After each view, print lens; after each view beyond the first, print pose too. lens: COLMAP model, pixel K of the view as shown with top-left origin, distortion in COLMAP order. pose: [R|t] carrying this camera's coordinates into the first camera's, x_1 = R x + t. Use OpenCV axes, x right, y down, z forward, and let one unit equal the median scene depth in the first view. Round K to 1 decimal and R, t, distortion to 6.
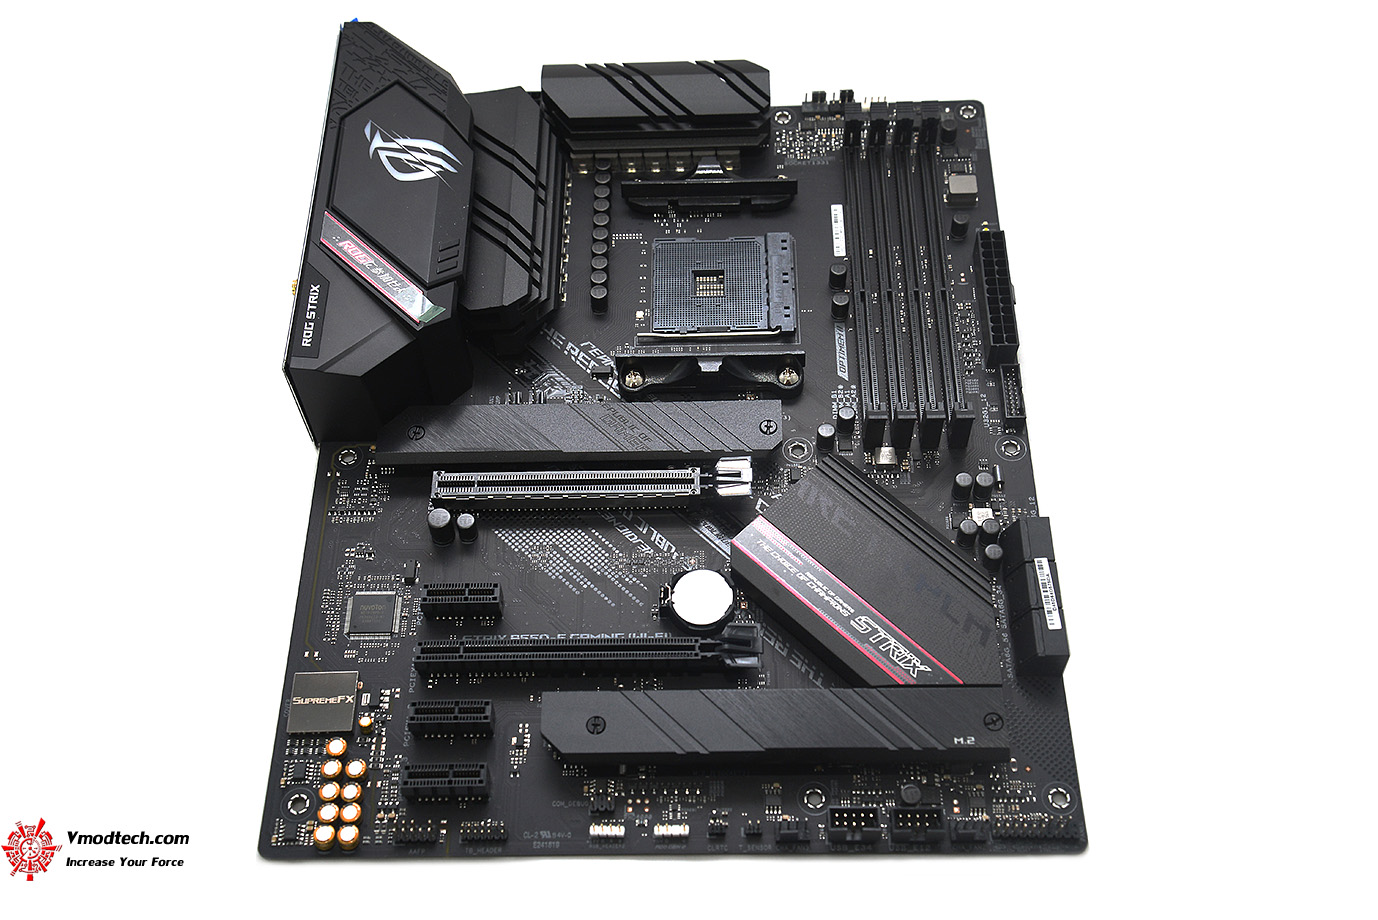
lens RADIAL K [[1598.7, 0, 678.5], [0, 1598.7, 459.7], [0, 0, 1]] dist [0.111176, 0.014353]
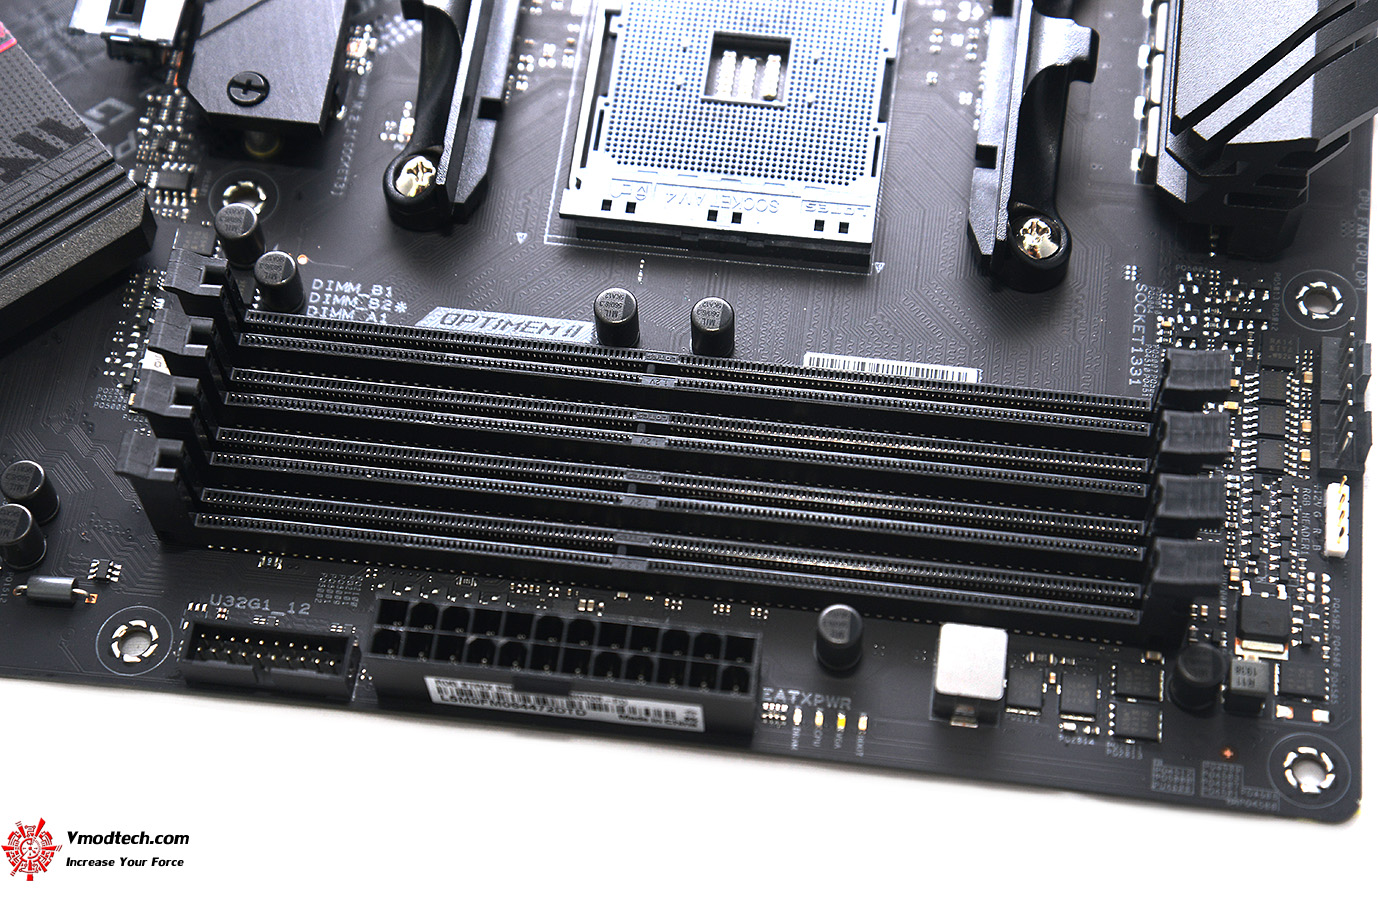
lens RADIAL K [[2718.0, 0, 674.0], [0, 2718.0, 459.9], [0, 0, 1]] dist [0.380784, 0.168165]
pose [[-0.129484, 0.886932, -0.443379, 0.490197], [-0.814025, 0.160248, 0.558287, -0.547178], [0.566214, 0.433211, 0.701235, 0.620340]]
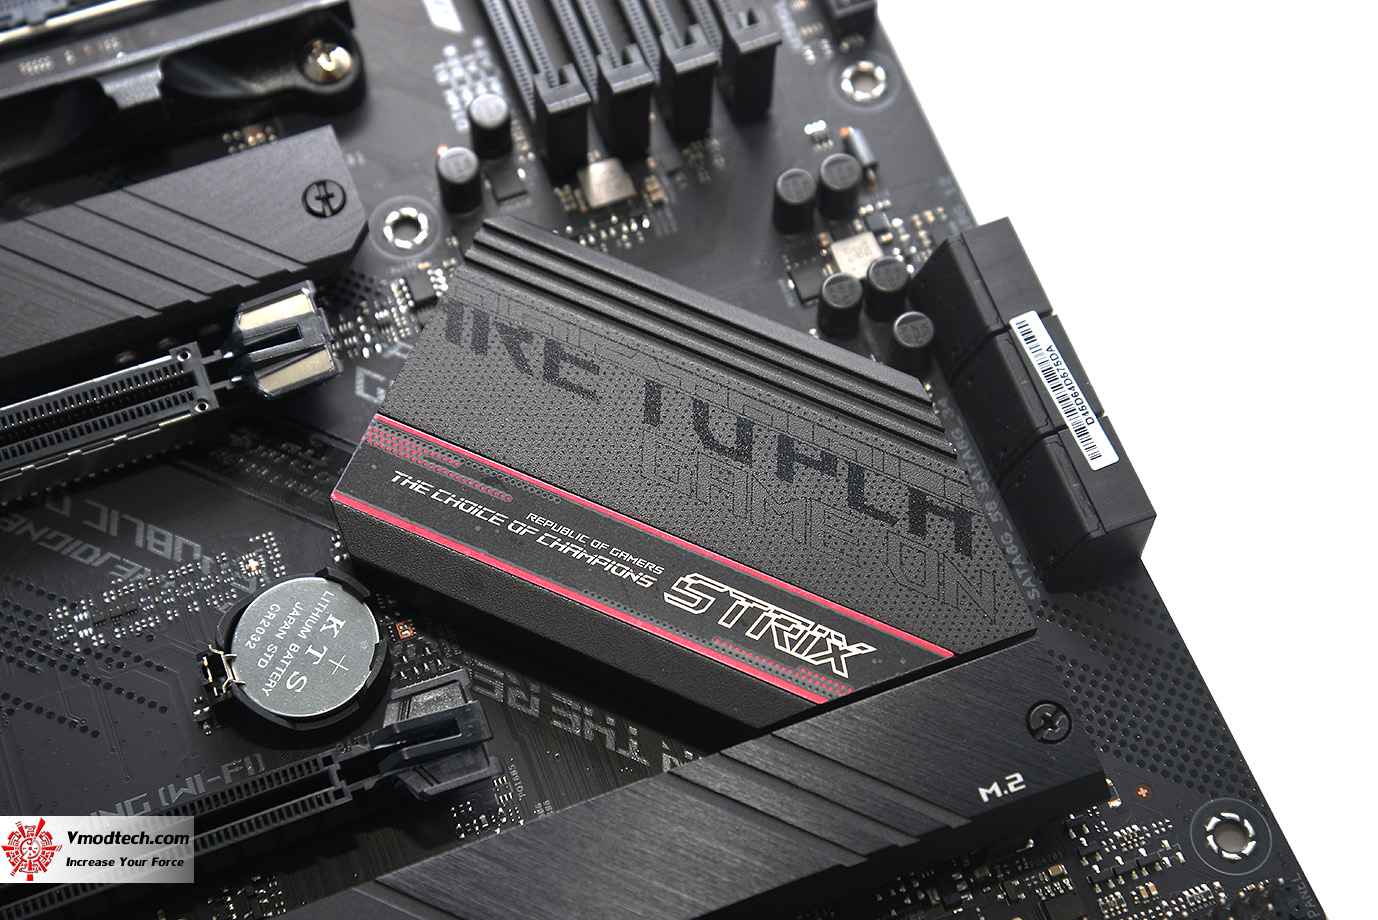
lens RADIAL K [[2674.4, 0, 672.4], [0, 2674.4, 461.5], [0, 0, 1]] dist [0.340694, 0.076737]
pose [[0.934554, -0.310090, 0.174505, -0.003375], [0.283422, 0.945245, 0.161817, -0.046542], [-0.215127, -0.101768, 0.971269, 0.306754]]
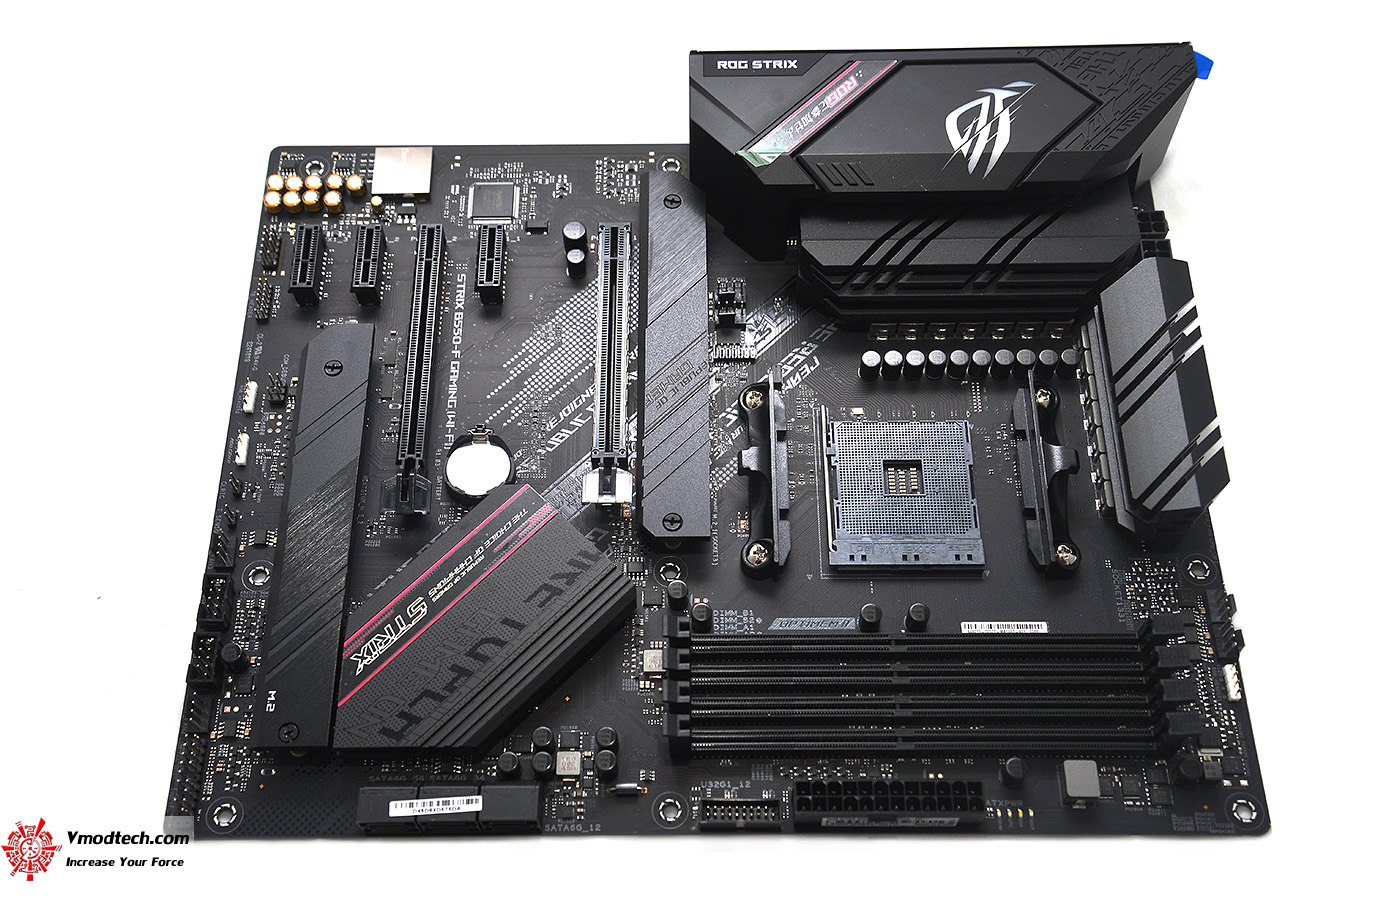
lens RADIAL K [[1546.5, 0, 672.2], [0, 1546.5, 462.6], [0, 0, 1]] dist [0.088055, 0.055843]
pose [[0.000938, 0.895527, -0.445007, 0.432894], [-0.828398, 0.249962, 0.501274, -0.485961], [0.560139, 0.368173, 0.742087, 0.373671]]
